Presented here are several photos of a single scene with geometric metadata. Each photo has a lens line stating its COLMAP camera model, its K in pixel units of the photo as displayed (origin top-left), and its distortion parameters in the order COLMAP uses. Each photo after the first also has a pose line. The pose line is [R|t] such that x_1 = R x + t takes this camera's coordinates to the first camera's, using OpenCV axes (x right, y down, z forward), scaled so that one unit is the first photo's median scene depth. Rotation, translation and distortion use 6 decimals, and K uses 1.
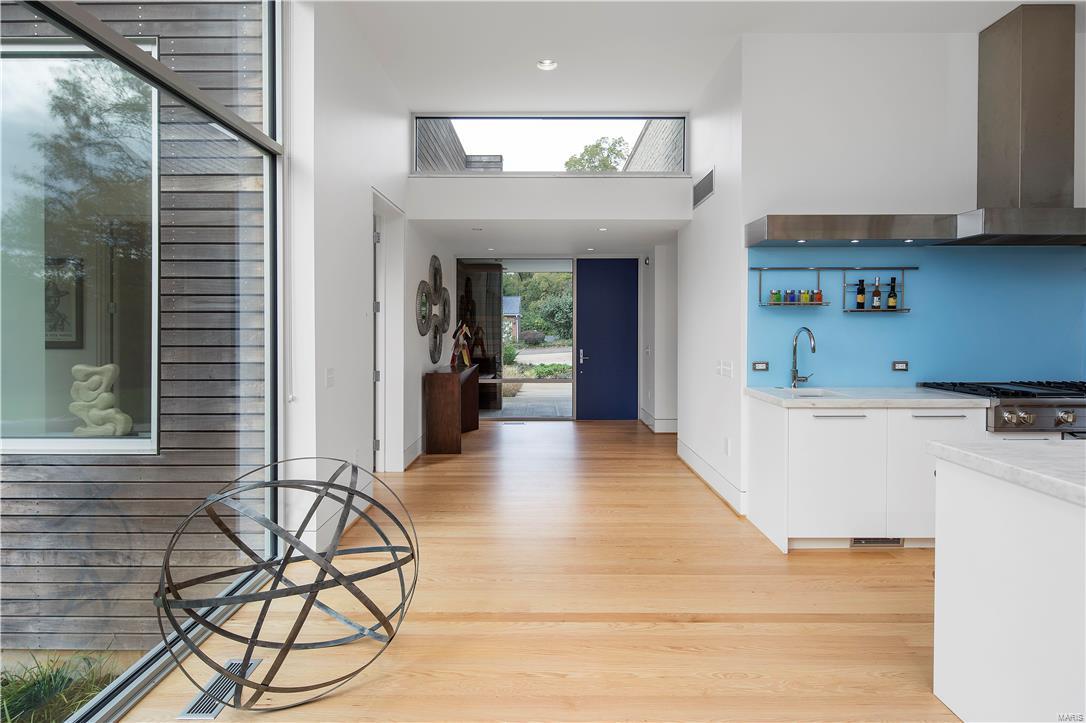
lens RADIAL K [[529.3, 0, 541.5], [0, 529.3, 321.5], [0, 0, 1]] dist [-0.000401, -0.000451]
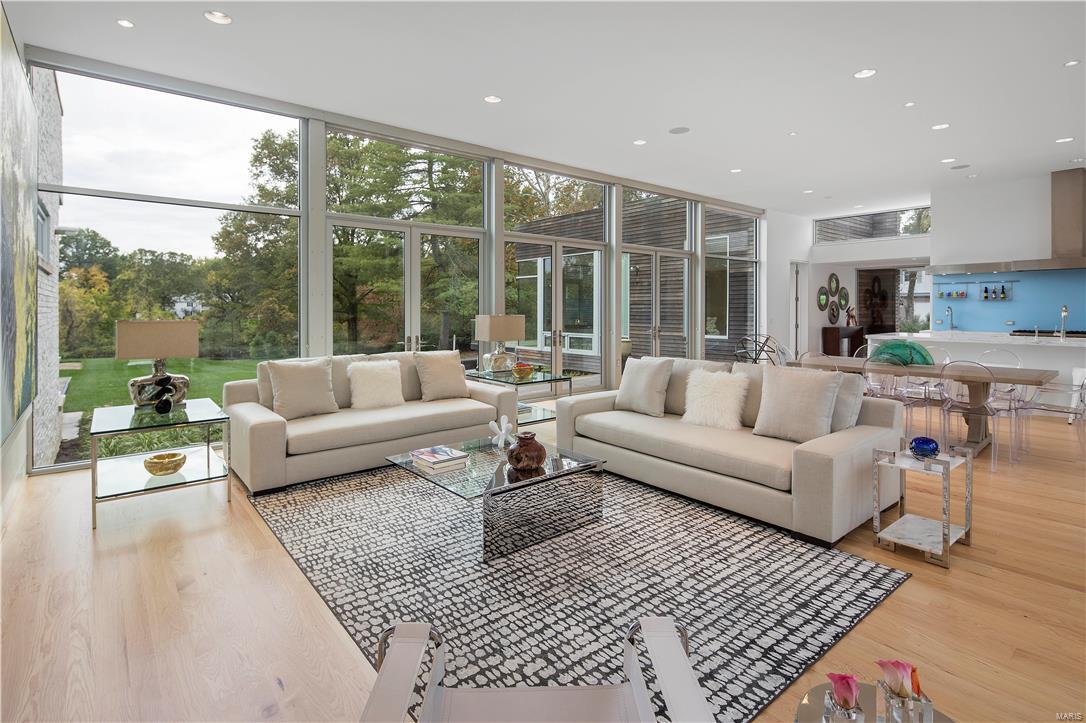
lens RADIAL K [[538.6, 0, 545.6], [0, 538.6, 307.7], [0, 0, 1]] dist [0.003250, -0.000067]
pose [[0.643070, 0.001063, -0.765806, 1.198686], [0.005743, 0.999964, 0.006211, -0.011155], [0.765786, -0.008392, 0.643041, -2.137288]]
